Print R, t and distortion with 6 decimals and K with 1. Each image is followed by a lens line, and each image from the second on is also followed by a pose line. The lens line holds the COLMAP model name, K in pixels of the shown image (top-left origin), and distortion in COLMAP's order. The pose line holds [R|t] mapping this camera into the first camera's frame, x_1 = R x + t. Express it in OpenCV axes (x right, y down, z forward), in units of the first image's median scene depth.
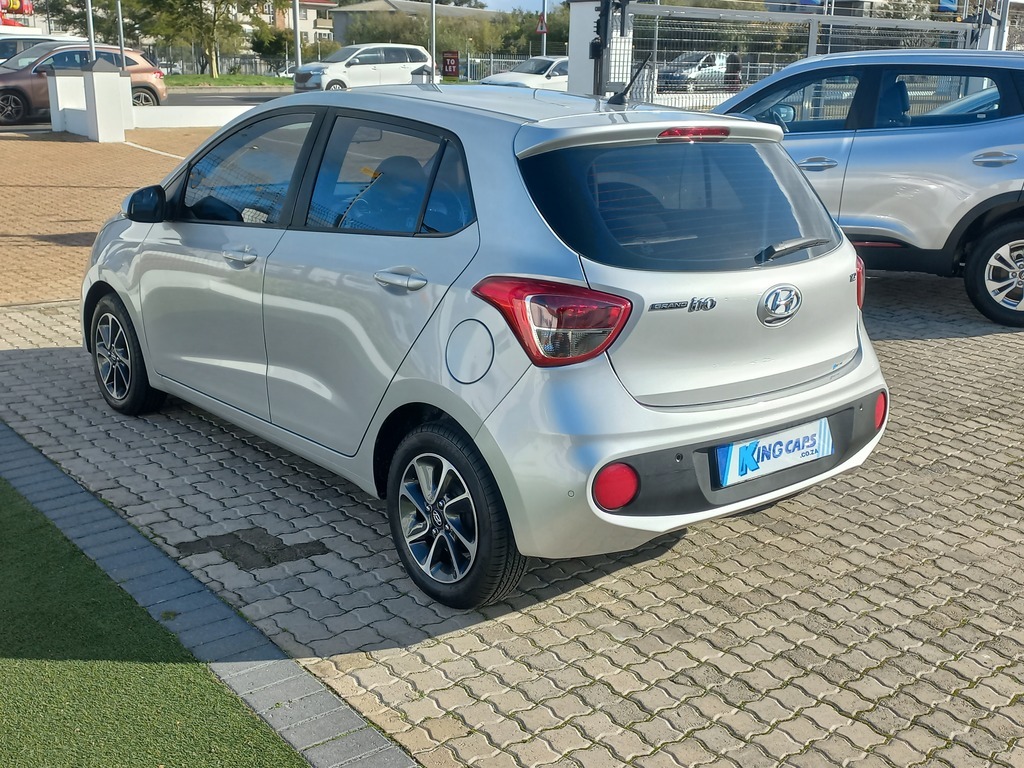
lens RADIAL K [[1108.4, 0, 508.6], [0, 1108.4, 379.6], [0, 0, 1]] dist [0.044344, 0.000000]
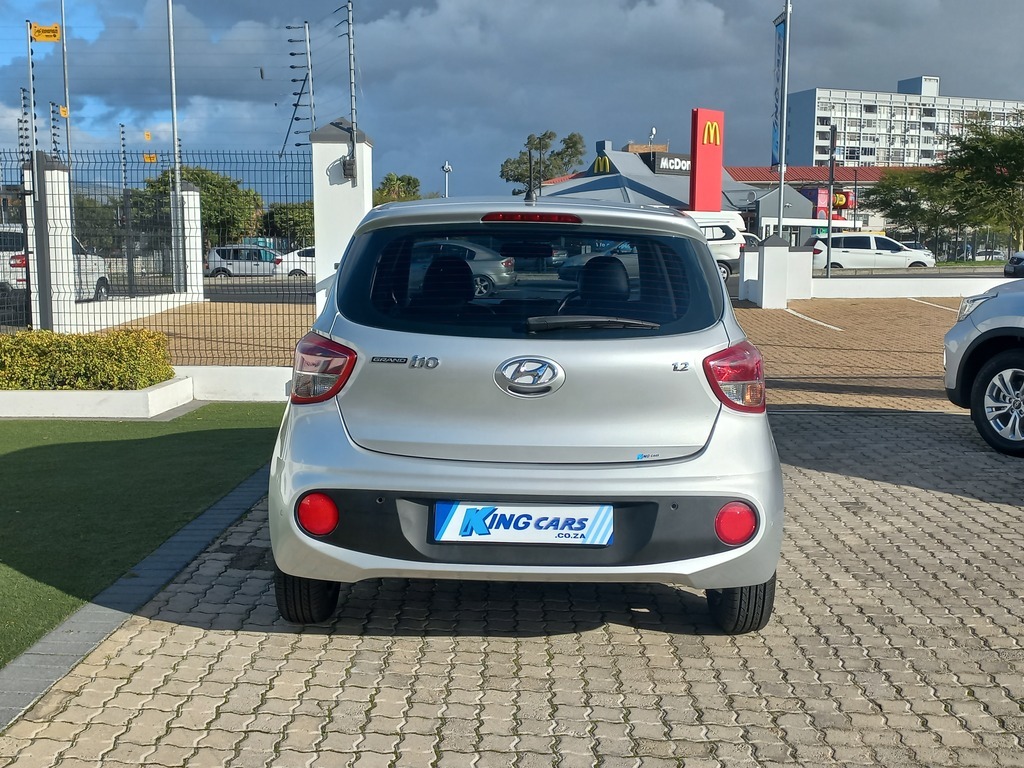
lens RADIAL K [[1099.5, 0, 507.7], [0, 1099.5, 382.9], [0, 0, 1]] dist [0.049820, 0.000000]
pose [[0.764269, 0.062900, -0.641823, 0.826770], [-0.163863, 0.981510, -0.098934, 0.039307], [0.623732, 0.180783, 0.760444, 0.217953]]
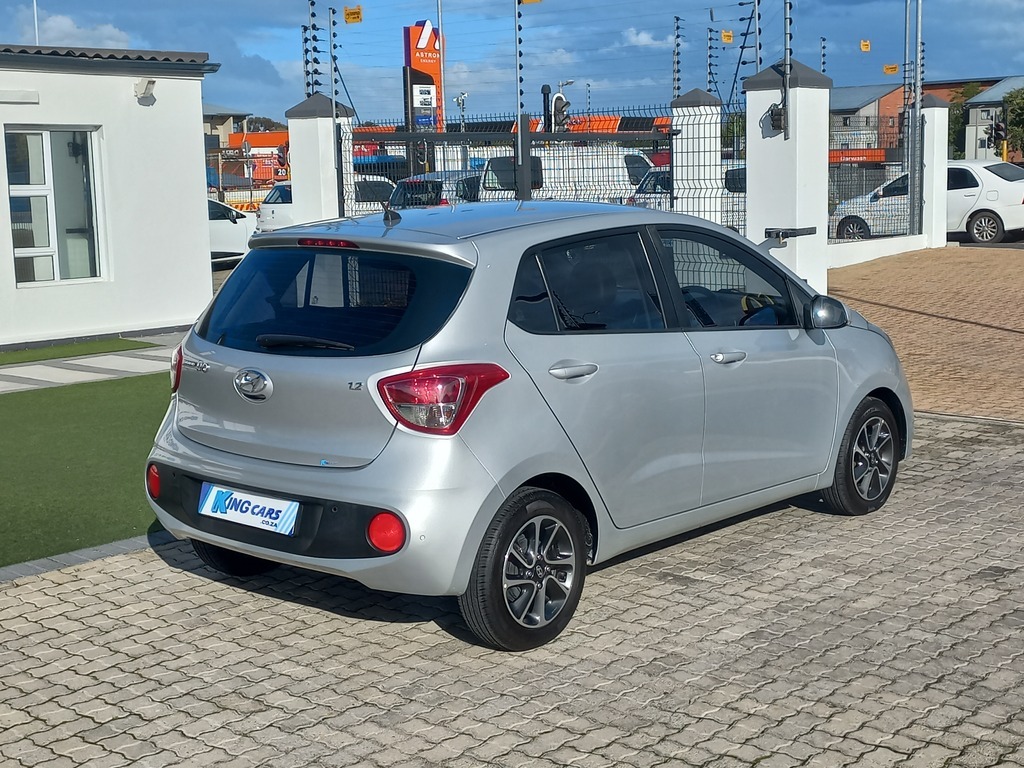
lens RADIAL K [[1451.4, 0, 512.7], [0, 1451.4, 387.8], [0, 0, 1]] dist [0.064655, 0.000000]
pose [[0.168244, 0.124625, -0.977836, 1.729319], [-0.237507, 0.967877, 0.082490, -0.246137], [0.956705, 0.218365, 0.192439, 0.918262]]
